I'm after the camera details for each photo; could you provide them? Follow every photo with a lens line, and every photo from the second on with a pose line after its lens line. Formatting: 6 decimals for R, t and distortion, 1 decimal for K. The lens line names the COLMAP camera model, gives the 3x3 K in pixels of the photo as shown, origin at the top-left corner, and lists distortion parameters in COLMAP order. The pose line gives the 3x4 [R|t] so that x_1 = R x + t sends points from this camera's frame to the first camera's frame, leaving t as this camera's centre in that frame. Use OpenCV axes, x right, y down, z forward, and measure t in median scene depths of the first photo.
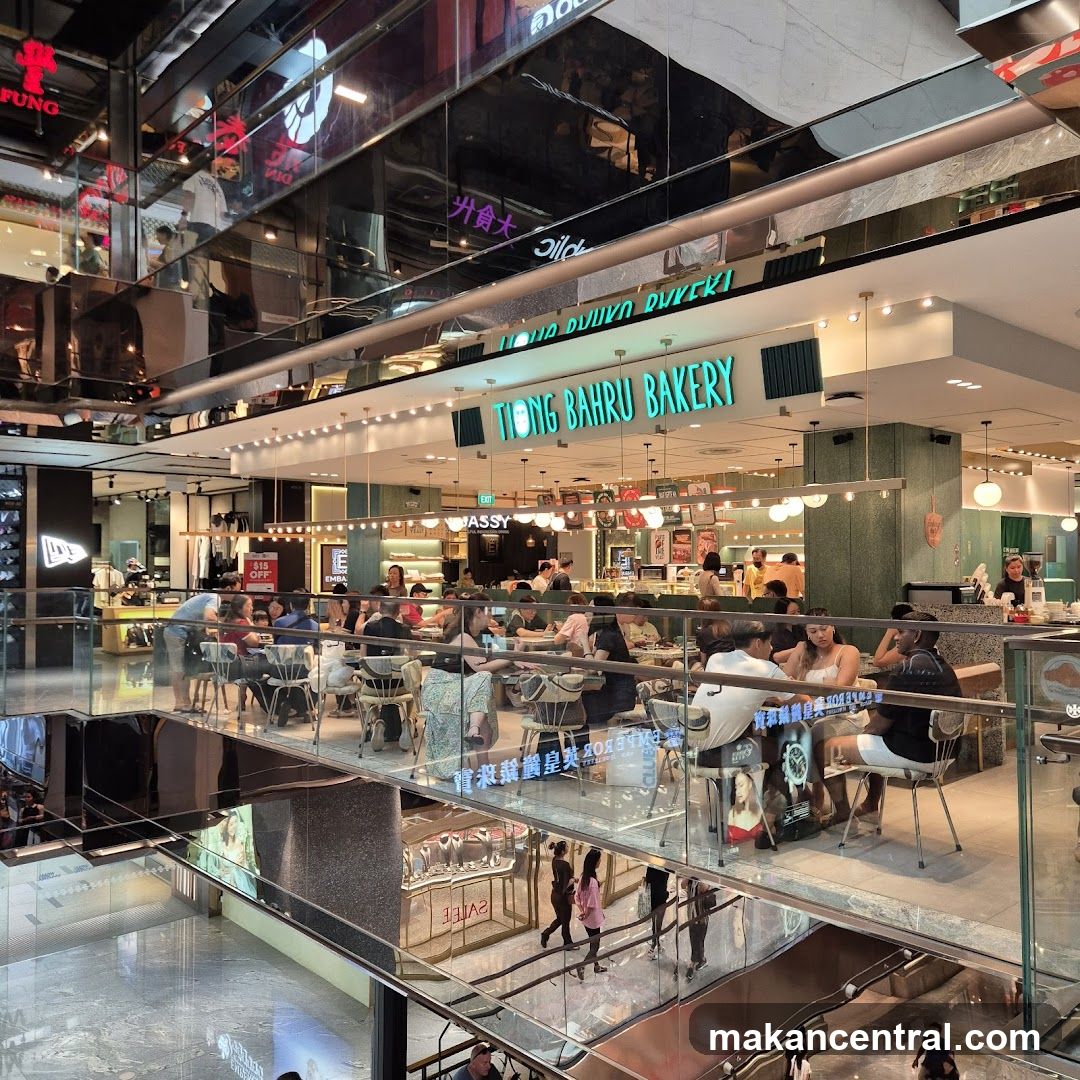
lens RADIAL K [[968.2, 0, 513.8], [0, 968.2, 545.0], [0, 0, 1]] dist [0.074271, -0.005149]
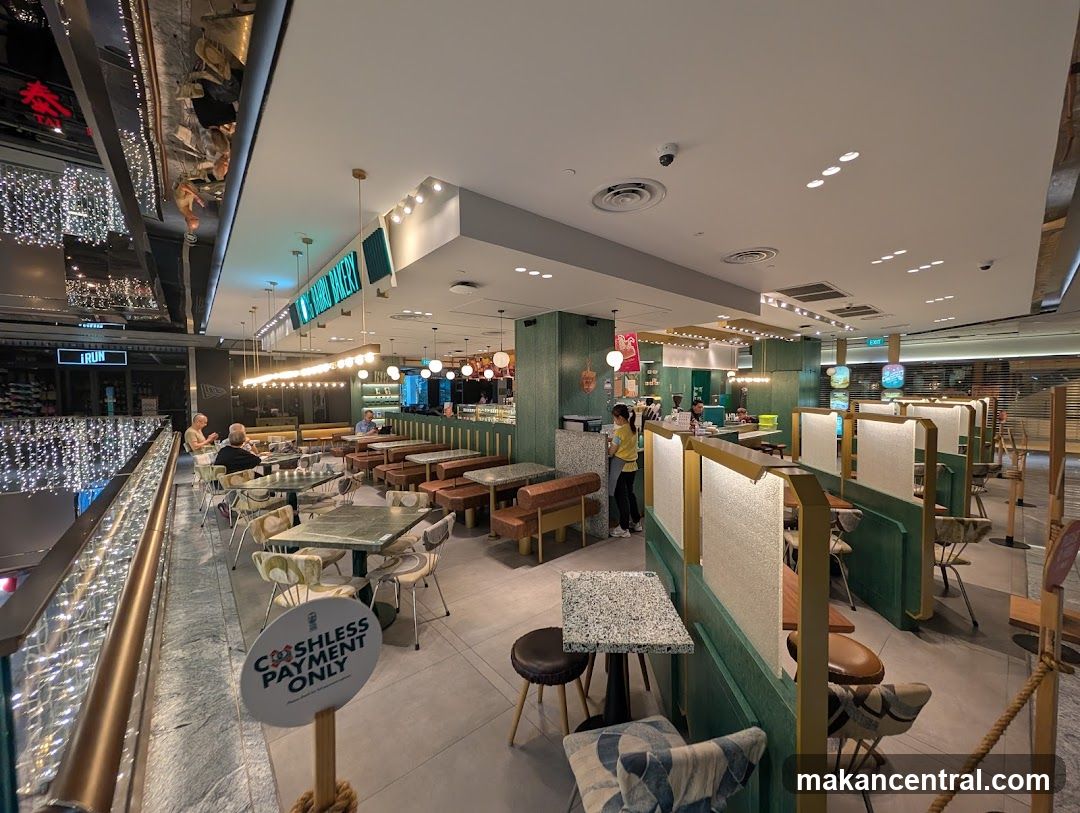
lens RADIAL K [[415.1, 0, 532.7], [0, 415.1, 410.1], [0, 0, 1]] dist [0.005860, 0.000337]
pose [[0.999749, -0.003260, -0.022172, 0.349622], [0.004759, 0.997679, 0.067927, -0.015253], [0.021899, -0.068015, 0.997444, 0.331379]]
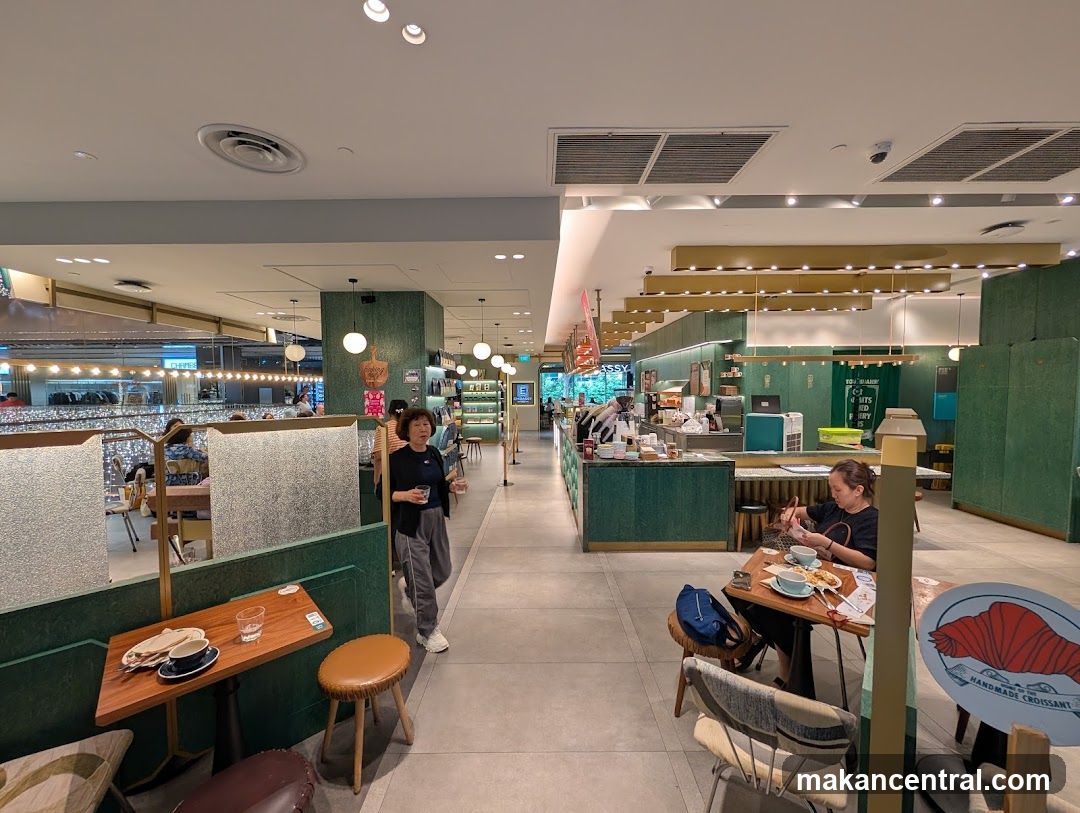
lens RADIAL K [[415.1, 0, 532.7], [0, 415.1, 410.1], [0, 0, 1]] dist [0.005860, 0.000337]
pose [[0.745238, 0.030037, -0.666122, 0.941162], [0.017965, 0.997718, 0.065087, 0.000663], [0.666557, -0.060472, 0.742997, 0.726332]]
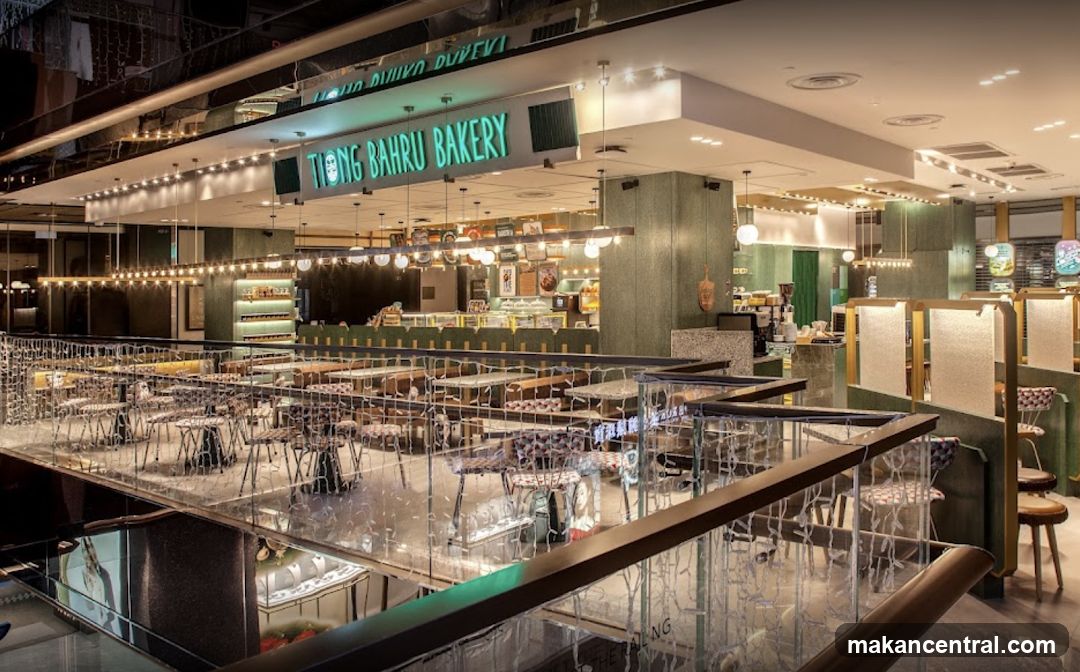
lens RADIAL K [[915.7, 0, 540.0], [0, 915.7, 336.0], [0, 0, 1]] dist [-0.164365, 0.180345]
pose [[0.990057, -0.027797, 0.137891, 0.084533], [0.018763, 0.997618, 0.066387, -0.007226], [-0.139408, -0.063139, 0.988220, -0.023566]]
